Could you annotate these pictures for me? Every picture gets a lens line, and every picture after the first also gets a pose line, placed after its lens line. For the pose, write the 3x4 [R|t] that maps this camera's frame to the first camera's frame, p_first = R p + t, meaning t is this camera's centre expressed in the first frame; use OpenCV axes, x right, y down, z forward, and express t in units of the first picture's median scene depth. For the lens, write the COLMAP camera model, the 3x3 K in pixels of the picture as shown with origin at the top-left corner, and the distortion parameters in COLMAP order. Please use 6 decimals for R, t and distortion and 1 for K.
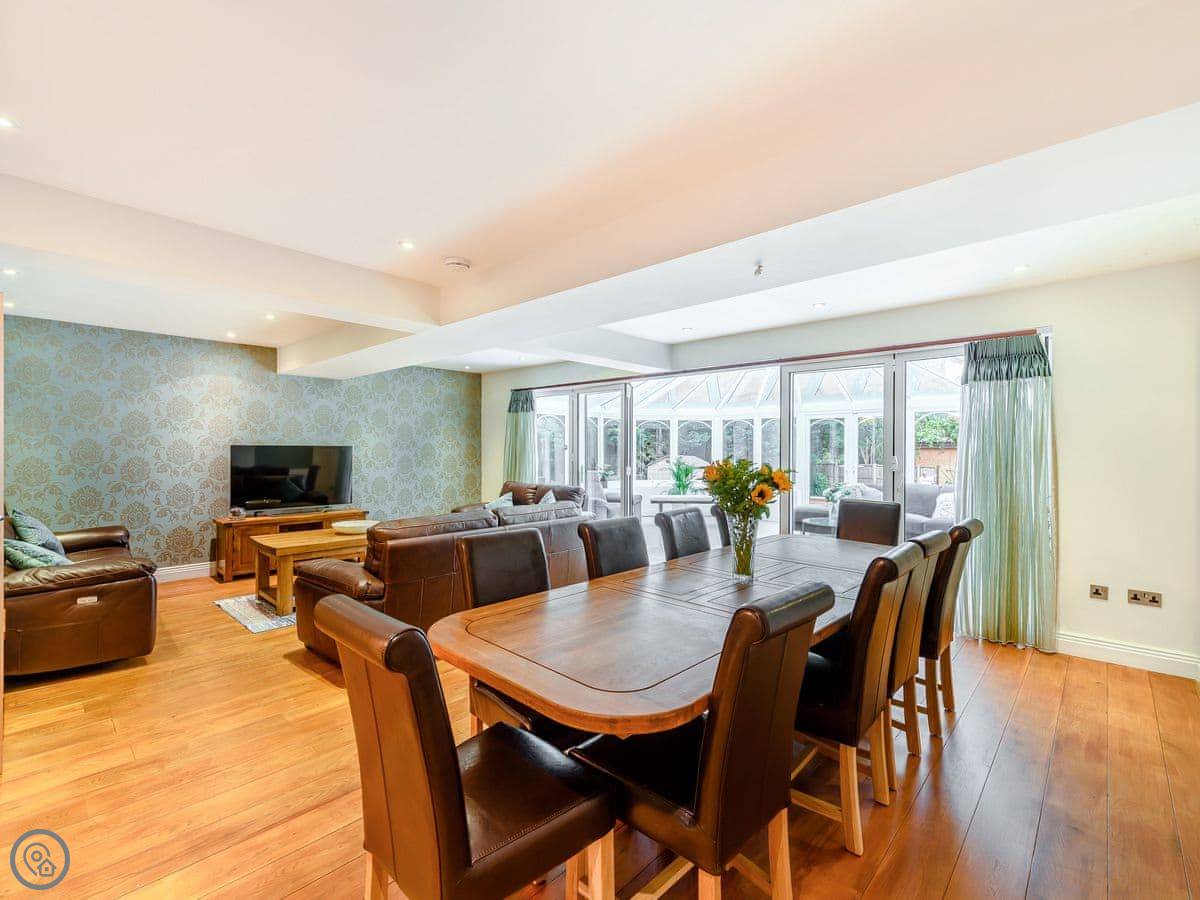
lens RADIAL K [[538.2, 0, 589.3], [0, 538.2, 448.9], [0, 0, 1]] dist [0.011246, -0.002172]
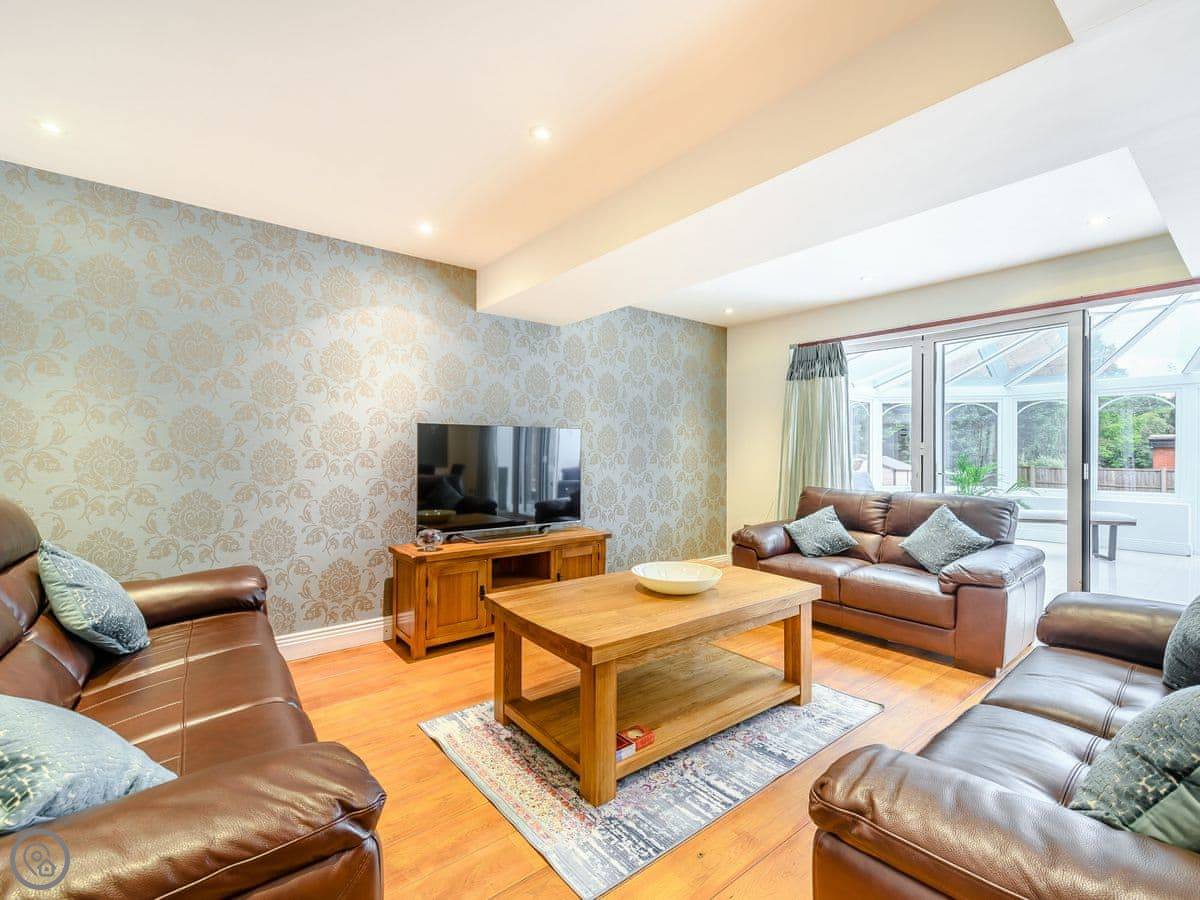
lens RADIAL K [[538.2, 0, 604.9], [0, 538.2, 450.7], [0, 0, 1]] dist [0.011246, -0.002172]
pose [[0.992434, 0.000984, -0.122779, -0.387735], [-0.001203, 0.999998, -0.001713, 0.024428], [0.122777, 0.001847, 0.992433, 0.439087]]
